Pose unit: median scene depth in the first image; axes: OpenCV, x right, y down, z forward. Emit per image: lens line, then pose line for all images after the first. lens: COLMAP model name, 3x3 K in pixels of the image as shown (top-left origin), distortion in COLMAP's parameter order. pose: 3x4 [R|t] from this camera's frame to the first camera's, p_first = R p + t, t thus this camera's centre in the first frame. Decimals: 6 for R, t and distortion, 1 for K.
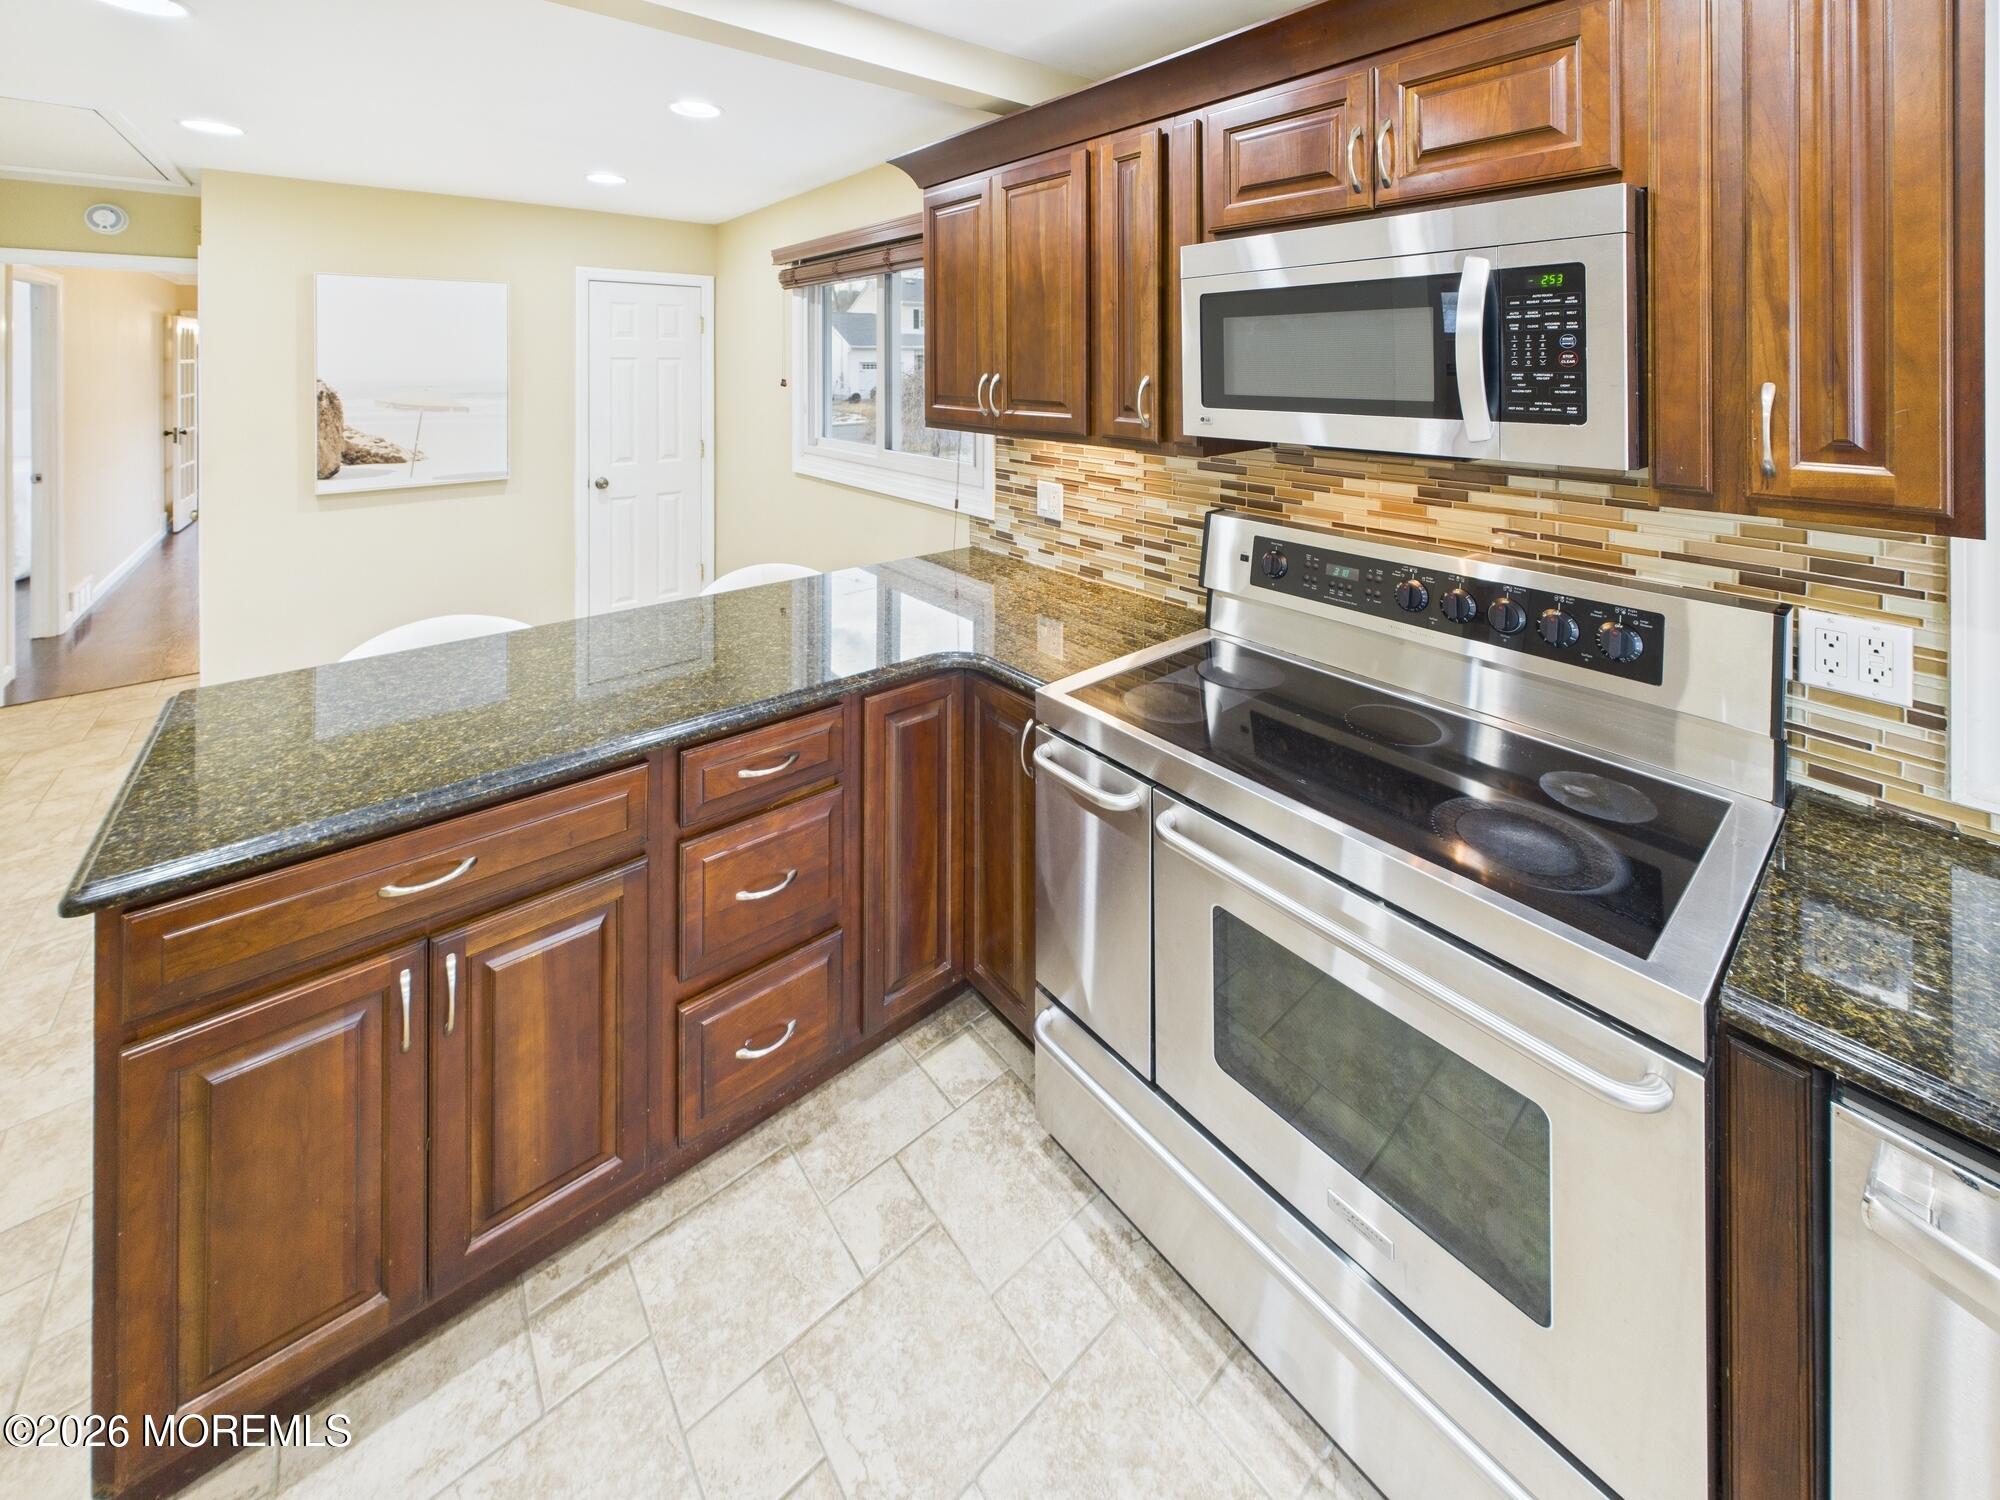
lens RADIAL K [[799.4, 0, 1000.3], [0, 799.4, 362.9], [0, 0, 1]] dist [0.001631, 0.000138]
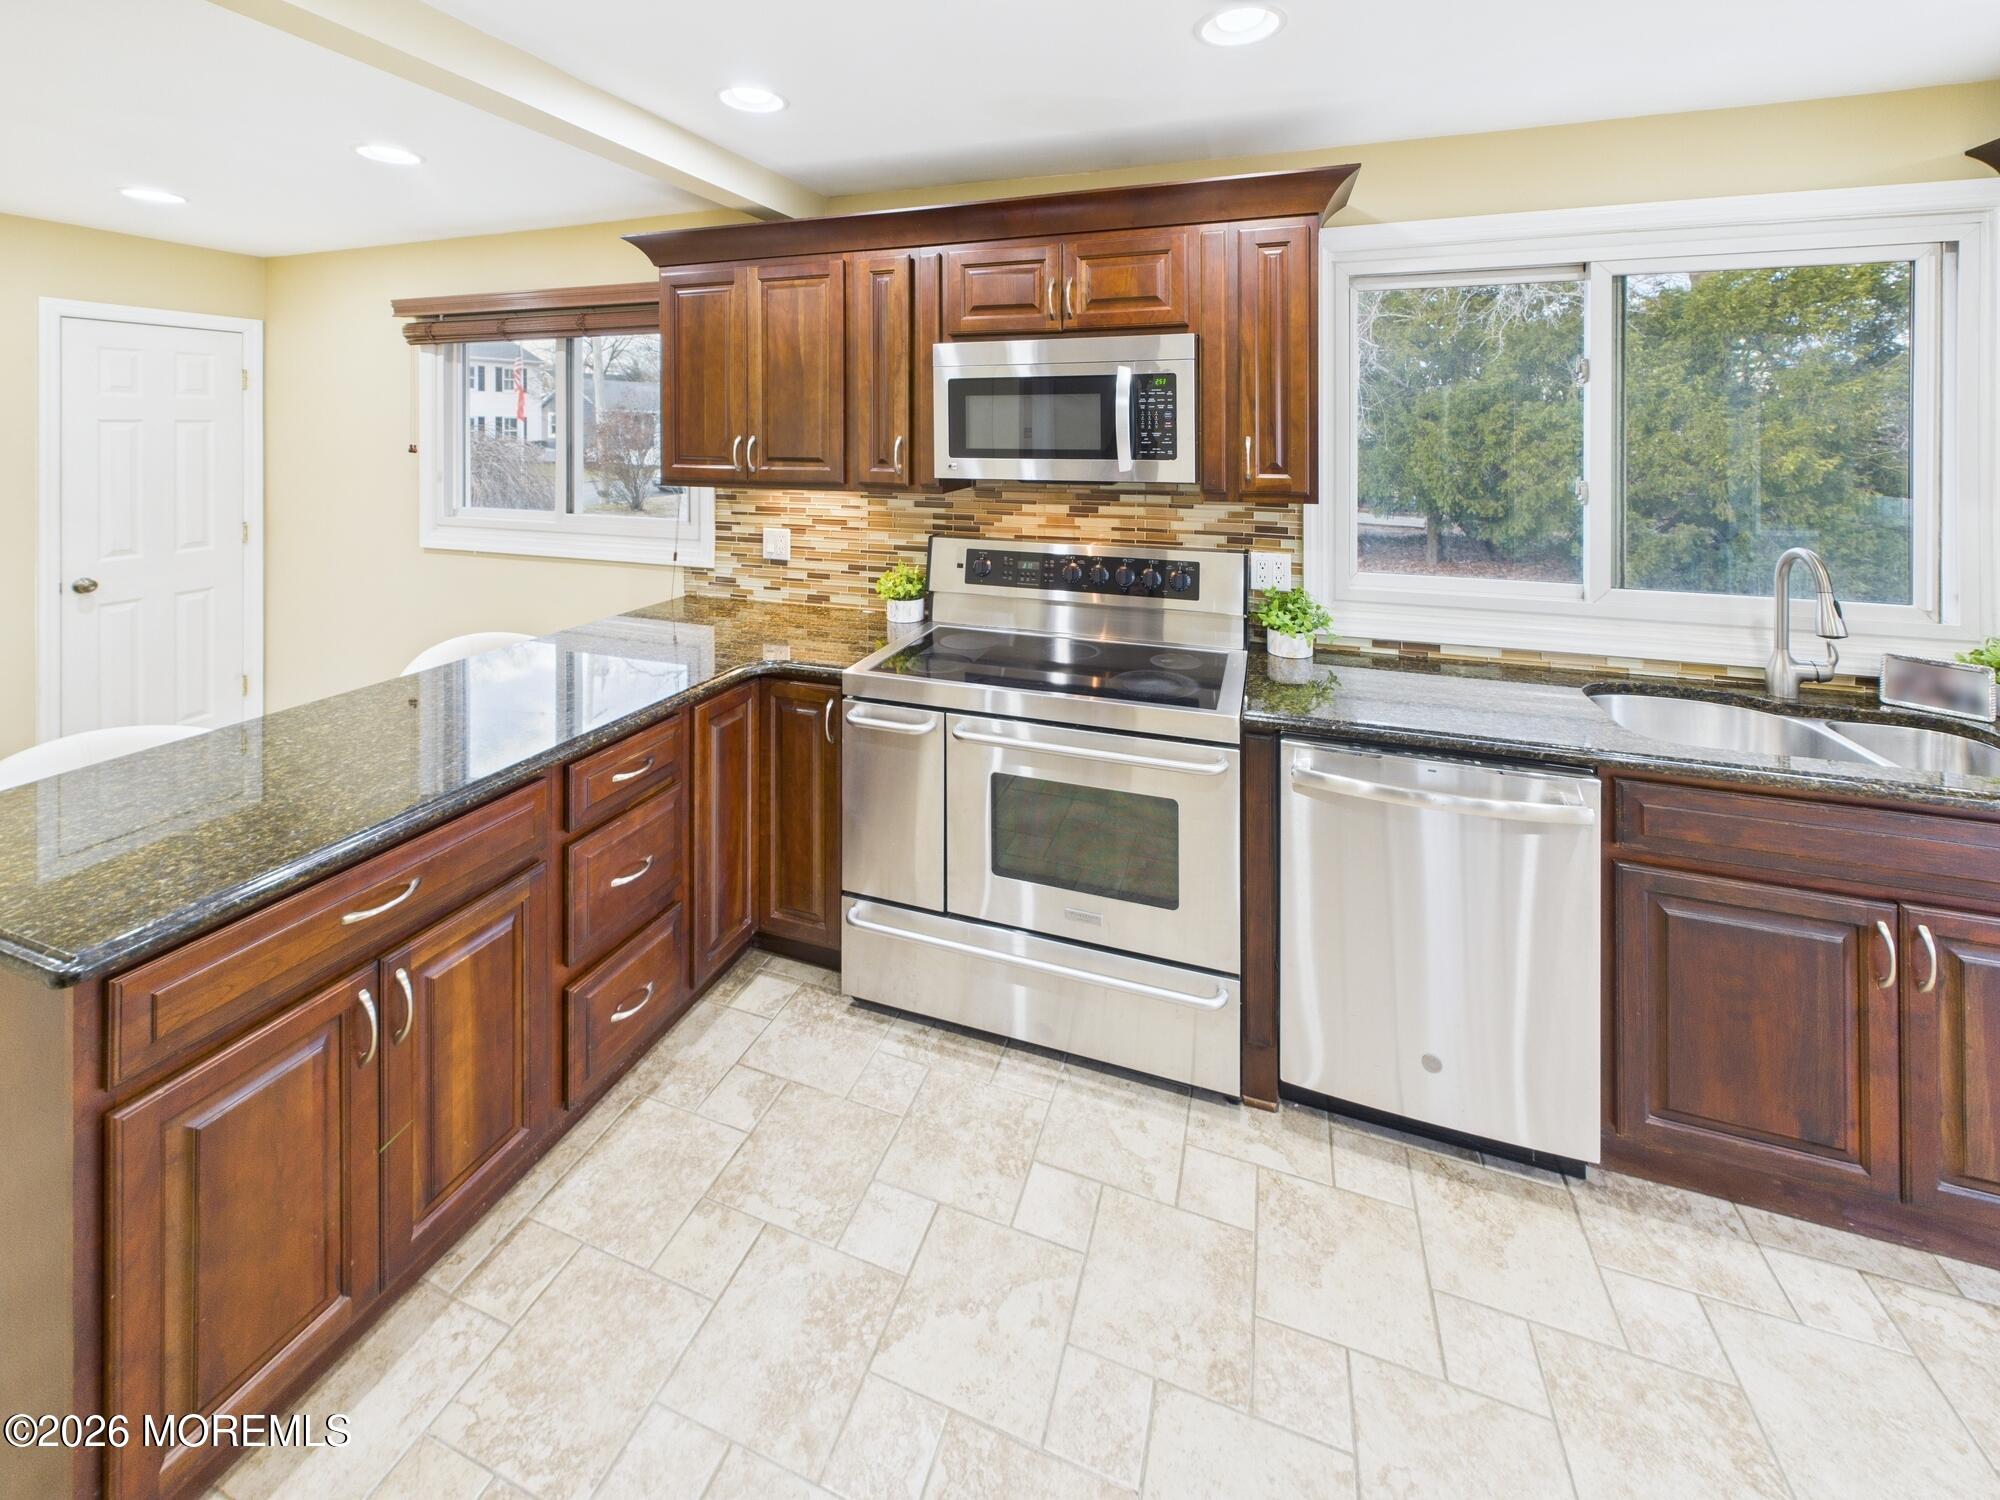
lens RADIAL K [[797.8, 0, 1002.0], [0, 797.8, 425.6], [0, 0, 1]] dist [0.000331, 0.000125]
pose [[0.852836, 0.000127, 0.522178, -0.411882], [0.000453, 0.999999, -0.000982, -0.000818], [-0.522178, 0.001074, 0.852836, -0.265665]]
